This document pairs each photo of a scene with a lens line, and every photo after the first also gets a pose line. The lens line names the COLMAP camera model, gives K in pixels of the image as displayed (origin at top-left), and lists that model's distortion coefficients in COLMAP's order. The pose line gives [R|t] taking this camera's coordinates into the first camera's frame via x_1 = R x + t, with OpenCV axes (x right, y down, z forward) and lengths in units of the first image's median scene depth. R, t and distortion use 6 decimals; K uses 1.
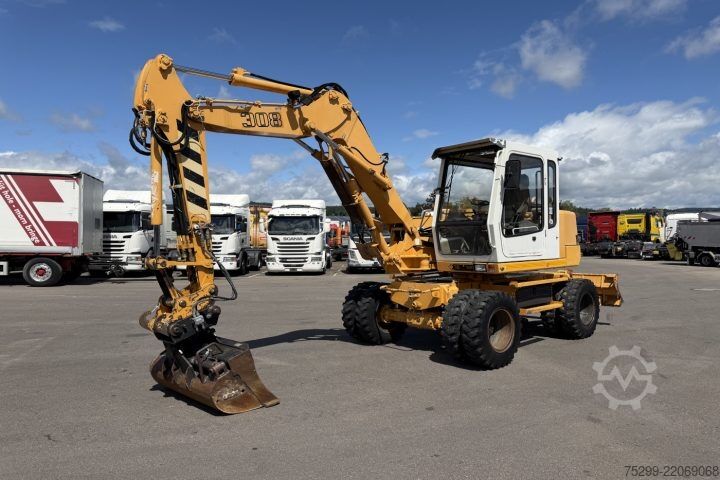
lens RADIAL K [[521.2, 0, 360.0], [0, 521.2, 240.0], [0, 0, 1]] dist [0.052964, -0.001011]
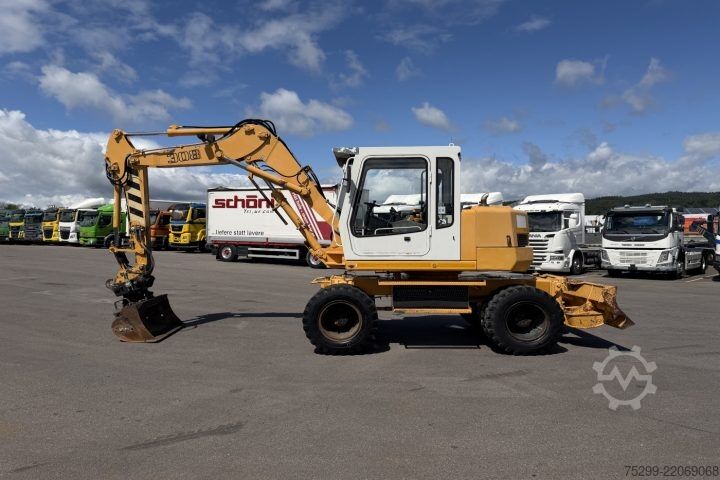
lens RADIAL K [[522.8, 0, 341.8], [0, 522.8, 232.8], [0, 0, 1]] dist [0.031621, 0.001407]
pose [[0.711932, 0.007219, -0.702212, 0.933683], [-0.010404, 0.999946, -0.000269, -0.012761], [0.702172, 0.007498, 0.711968, 0.198828]]
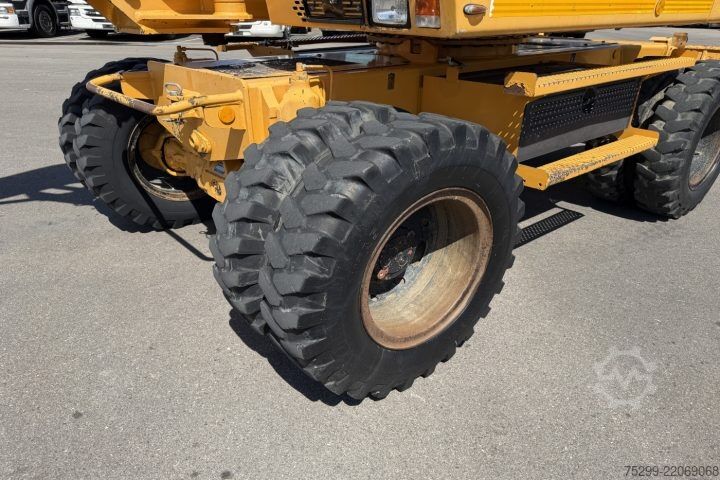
lens RADIAL K [[518.7, 0, 357.1], [0, 518.7, 274.3], [0, 0, 1]] dist [0.006013, -0.004073]
pose [[0.999123, 0.026953, -0.032054, 0.210048], [-0.009359, 0.889722, 0.456407, 0.048648], [0.040820, -0.455706, 0.889194, 0.680276]]
